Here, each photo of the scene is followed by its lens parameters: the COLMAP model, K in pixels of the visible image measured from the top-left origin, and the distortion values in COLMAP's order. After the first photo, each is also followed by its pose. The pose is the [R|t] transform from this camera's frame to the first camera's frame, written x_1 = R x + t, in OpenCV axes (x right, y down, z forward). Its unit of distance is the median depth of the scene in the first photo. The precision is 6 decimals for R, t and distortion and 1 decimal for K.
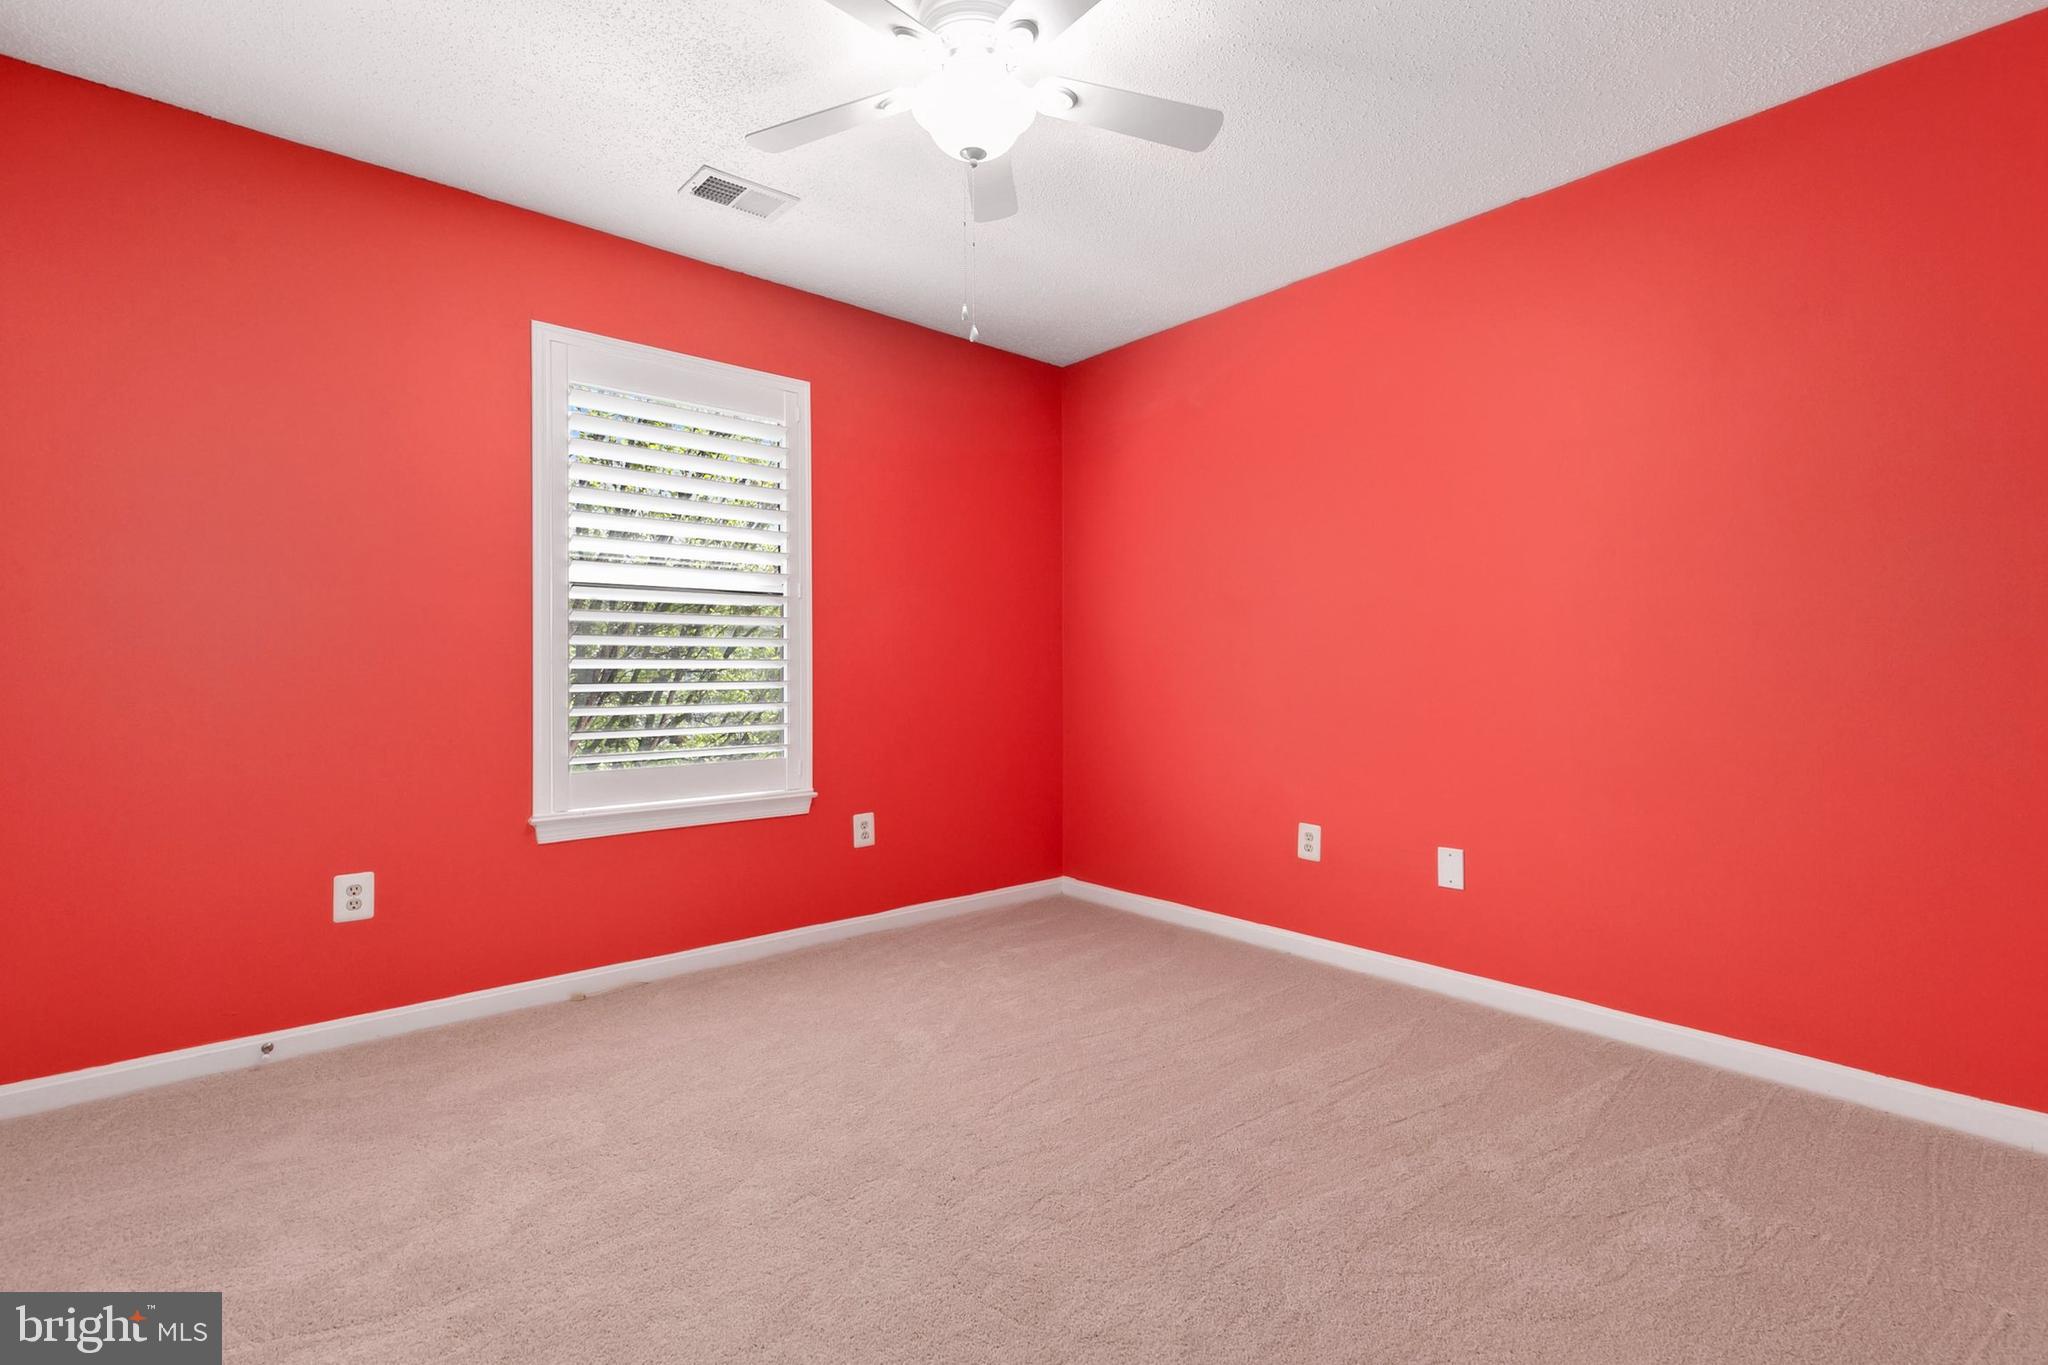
lens RADIAL K [[922.7, 0, 1022.3], [0, 922.7, 677.8], [0, 0, 1]] dist [0.007569, -0.001838]
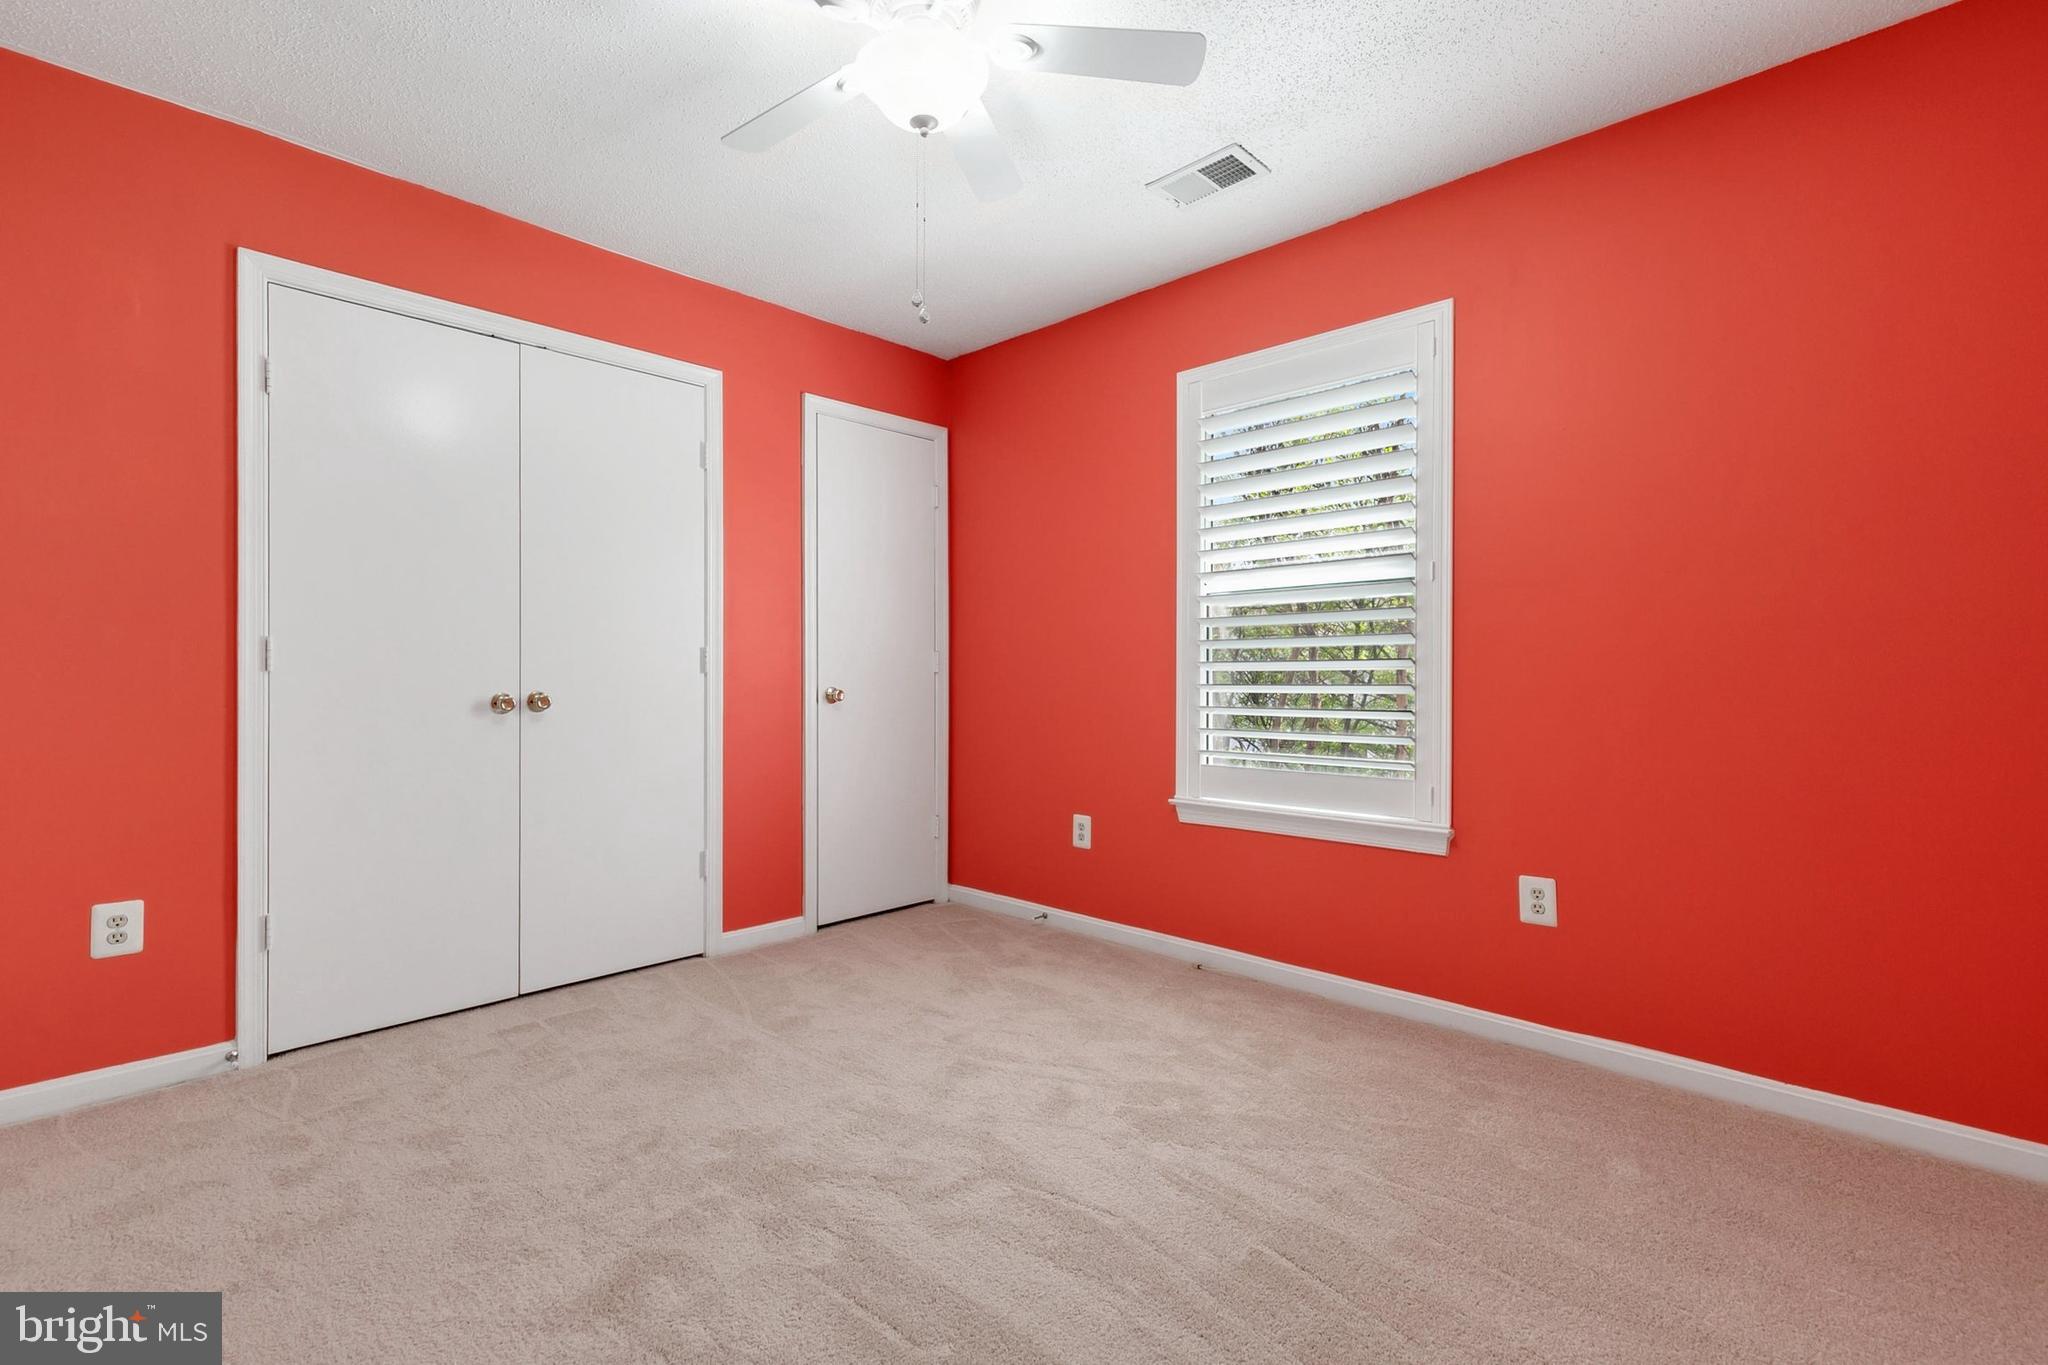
lens RADIAL K [[922.7, 0, 1023.3], [0, 922.7, 680.2], [0, 0, 1]] dist [0.007569, -0.001838]
pose [[0.094185, 0.009524, -0.995509, 0.559545], [-0.001337, 0.999955, 0.009440, -0.009280], [0.995554, 0.000441, 0.094193, 0.627036]]
